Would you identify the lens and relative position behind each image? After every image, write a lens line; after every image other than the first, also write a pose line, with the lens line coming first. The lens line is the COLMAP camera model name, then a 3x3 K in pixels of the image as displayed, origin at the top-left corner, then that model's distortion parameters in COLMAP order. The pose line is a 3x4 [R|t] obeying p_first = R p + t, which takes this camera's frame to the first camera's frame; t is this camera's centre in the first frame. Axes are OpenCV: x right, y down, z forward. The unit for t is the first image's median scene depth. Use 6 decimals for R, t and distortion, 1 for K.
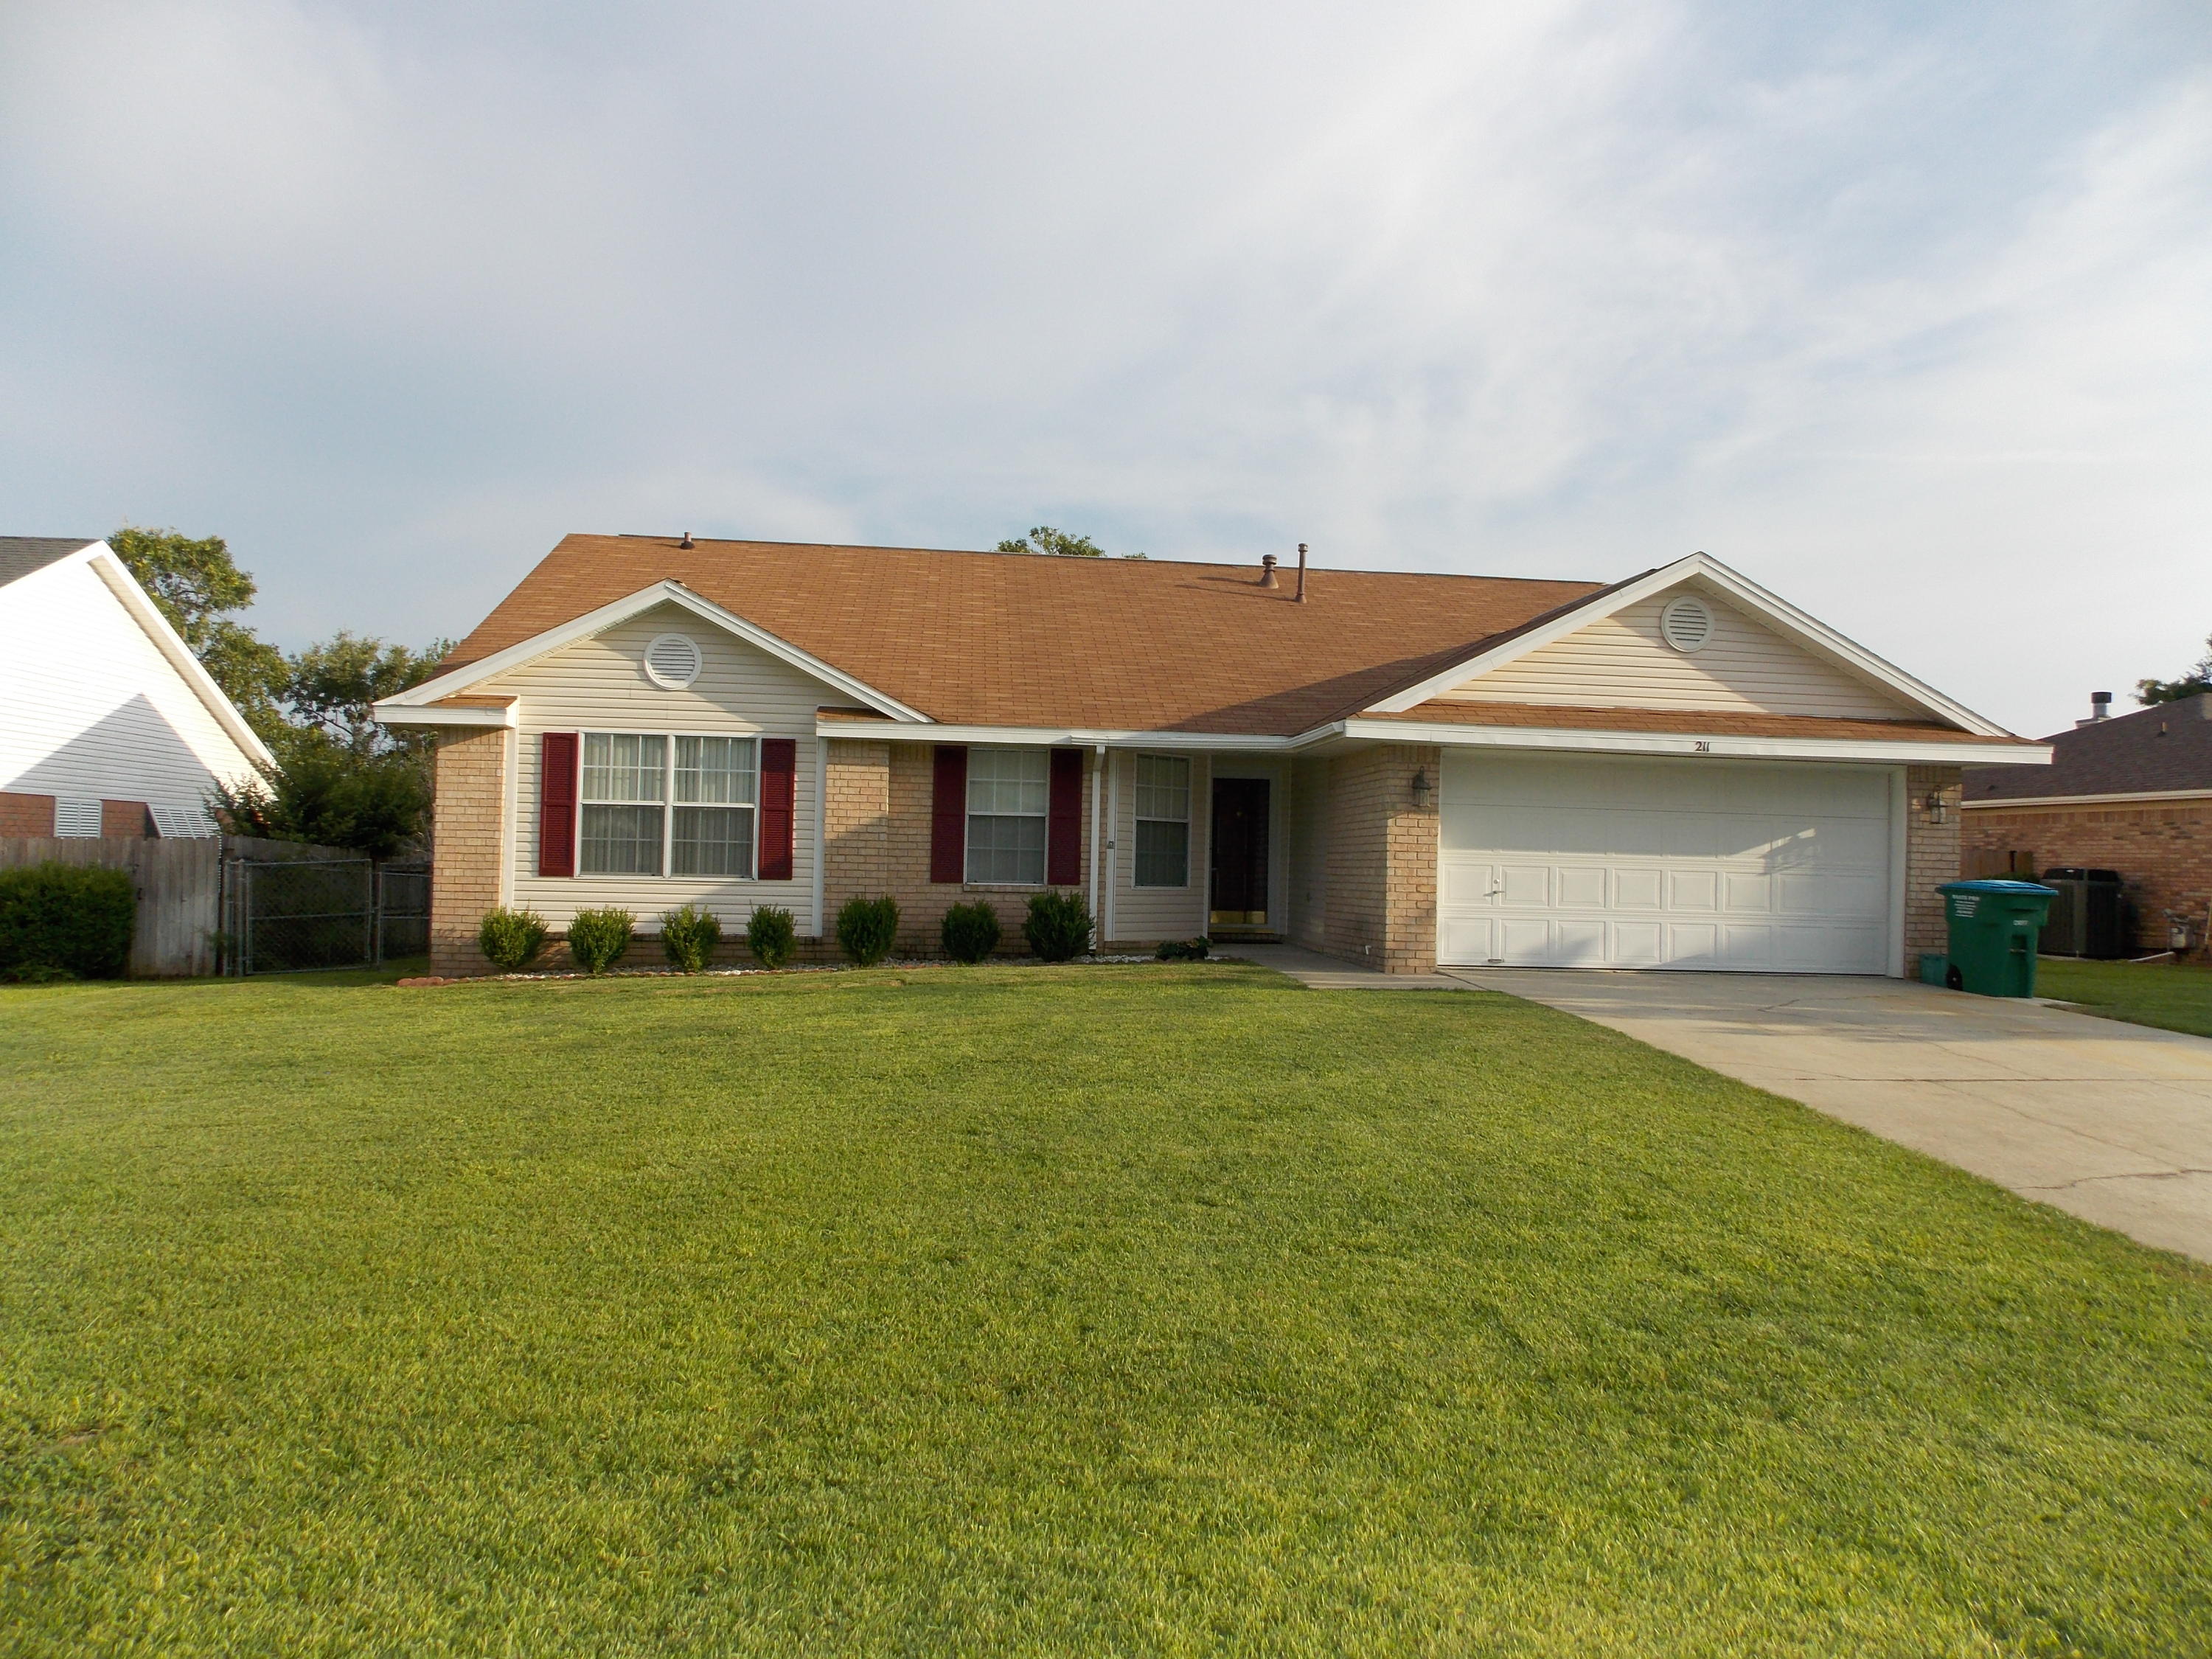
lens RADIAL K [[1459.3, 0, 1110.9], [0, 1459.3, 833.6], [0, 0, 1]] dist [0.000696, -0.010807]
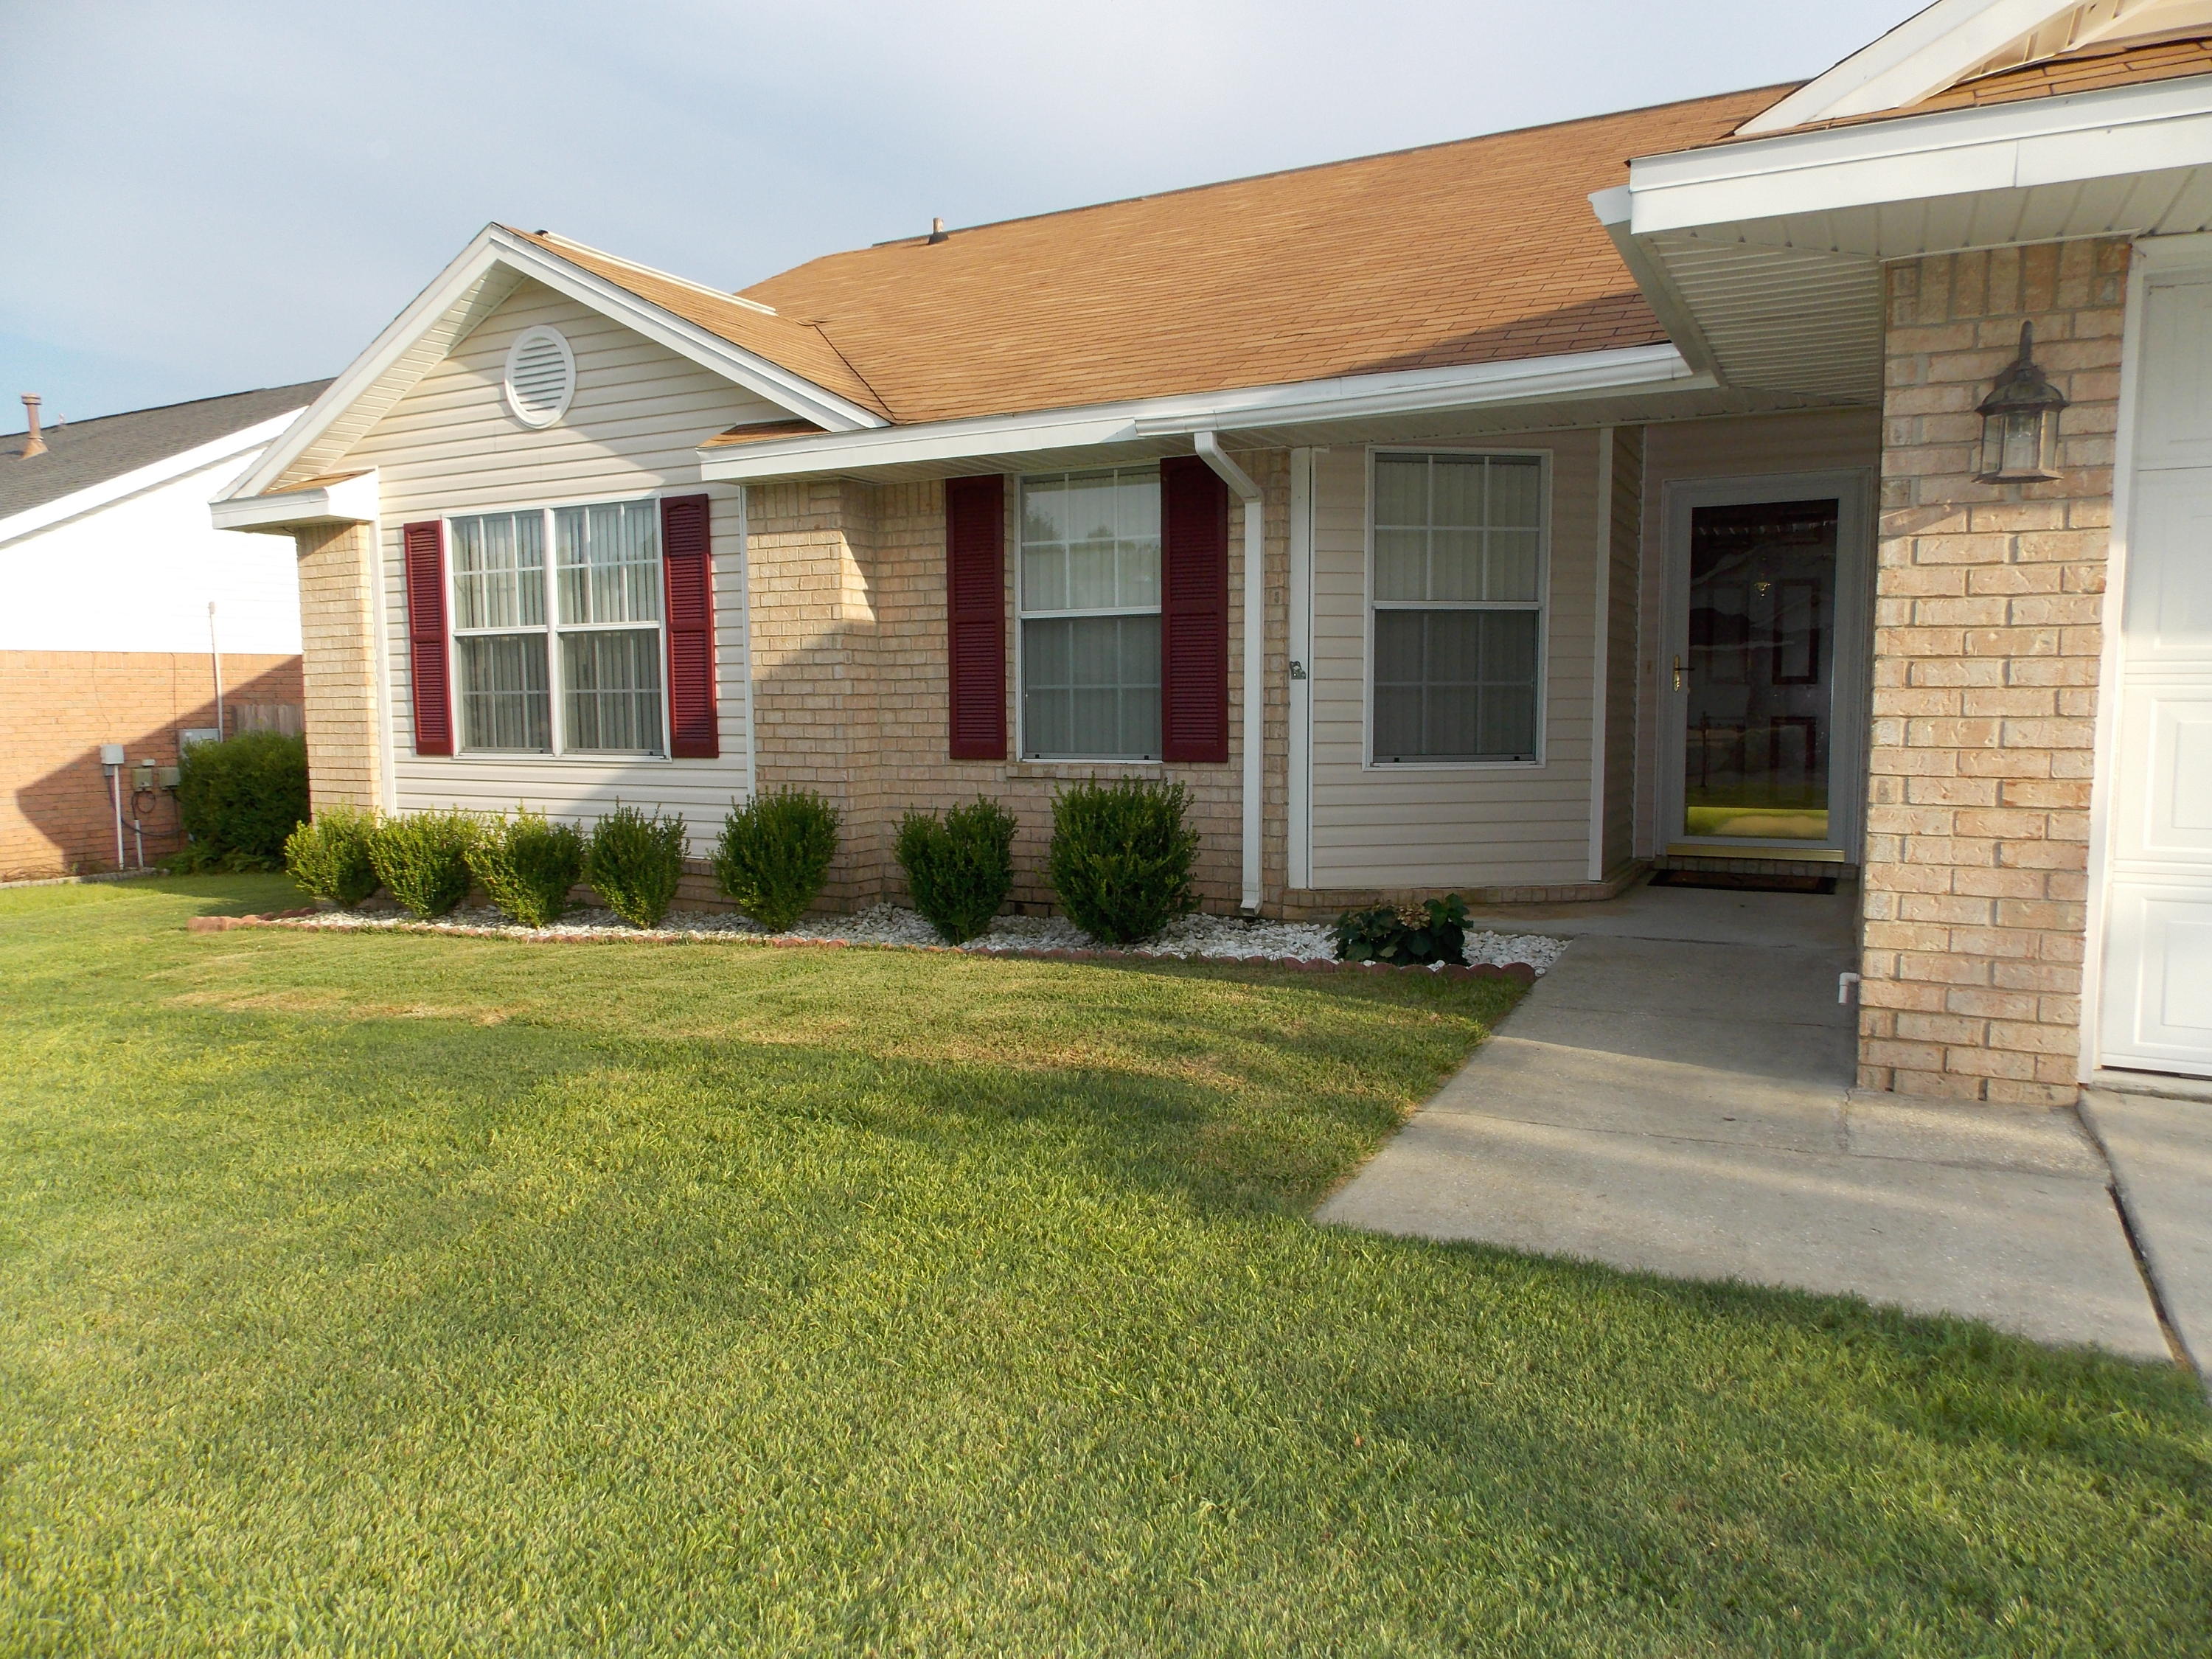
lens RADIAL K [[1459.3, 0, 1112.1], [0, 1459.3, 828.5], [0, 0, 1]] dist [0.000696, -0.010807]
pose [[0.833147, 0.022234, -0.552604, 0.204193], [0.039156, 0.994313, 0.099039, 0.009943], [0.551664, -0.104152, 0.827538, 0.630584]]
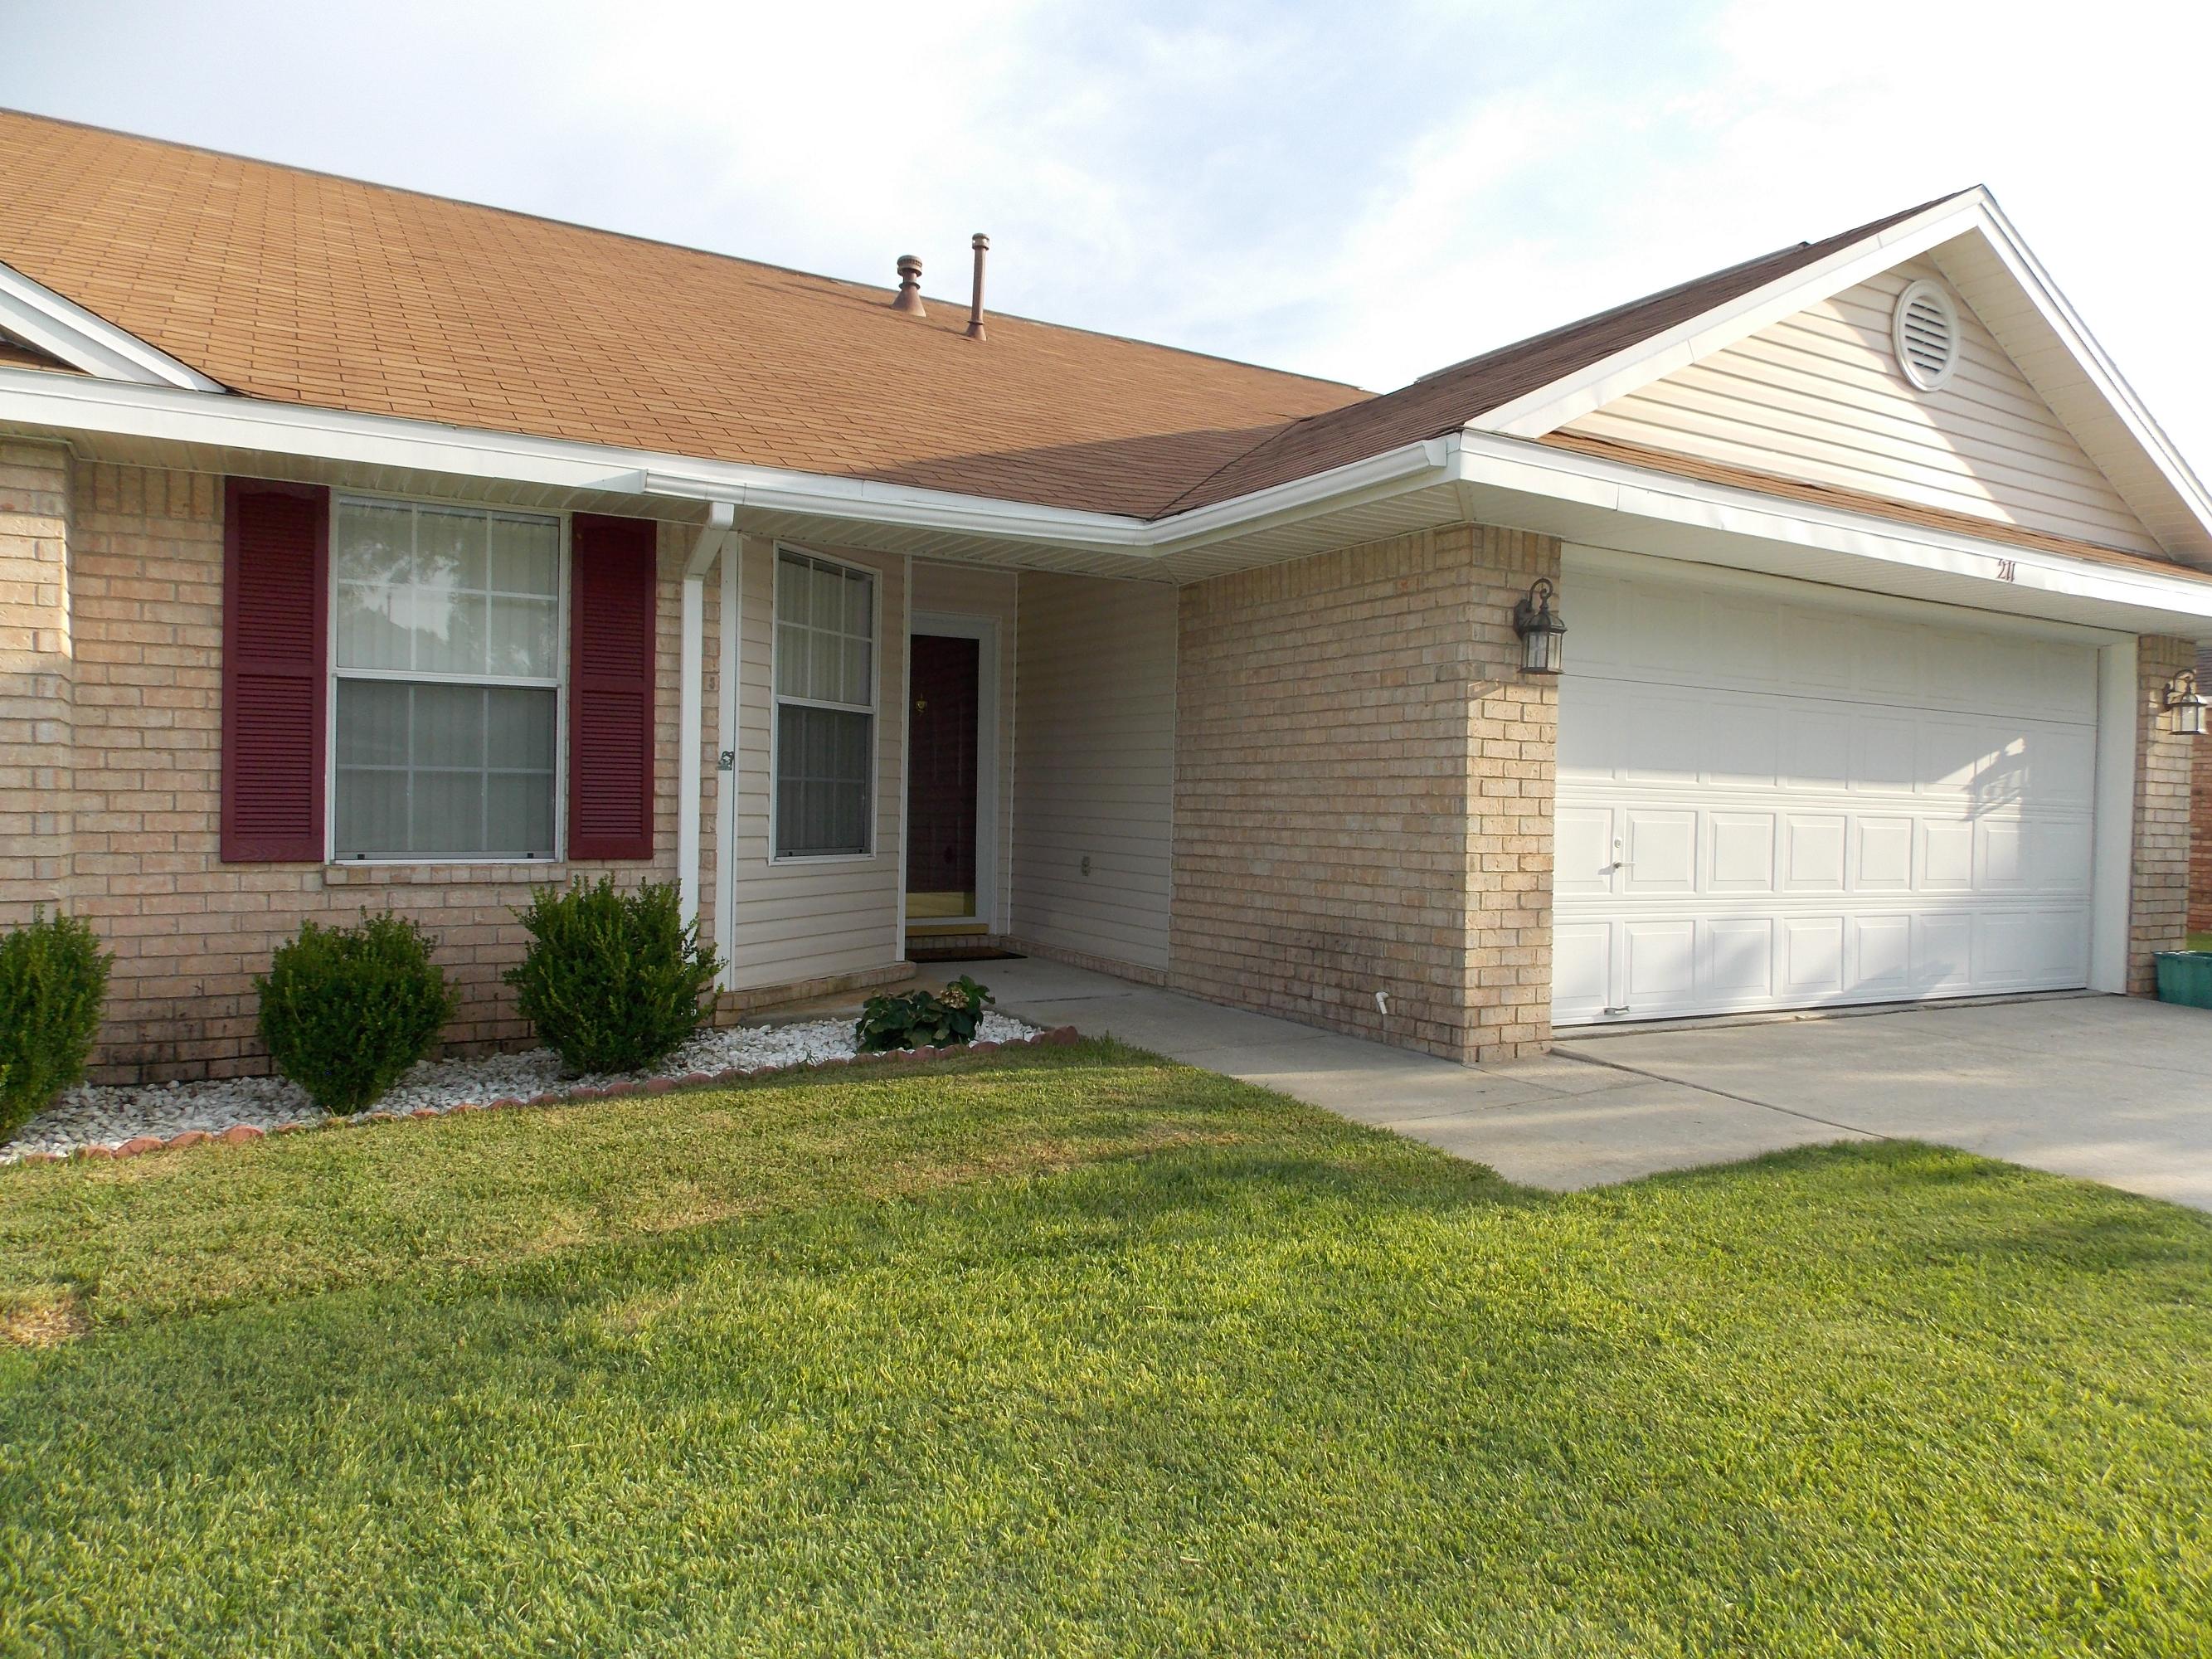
lens RADIAL K [[1459.4, 0, 1128.0], [0, 1459.4, 829.5], [0, 0, 1]] dist [0.000696, -0.010807]
pose [[0.911762, -0.013098, 0.410510, -0.069215], [-0.007062, 0.998844, 0.047553, 0.006999], [-0.410658, -0.046256, 0.910615, 0.600229]]
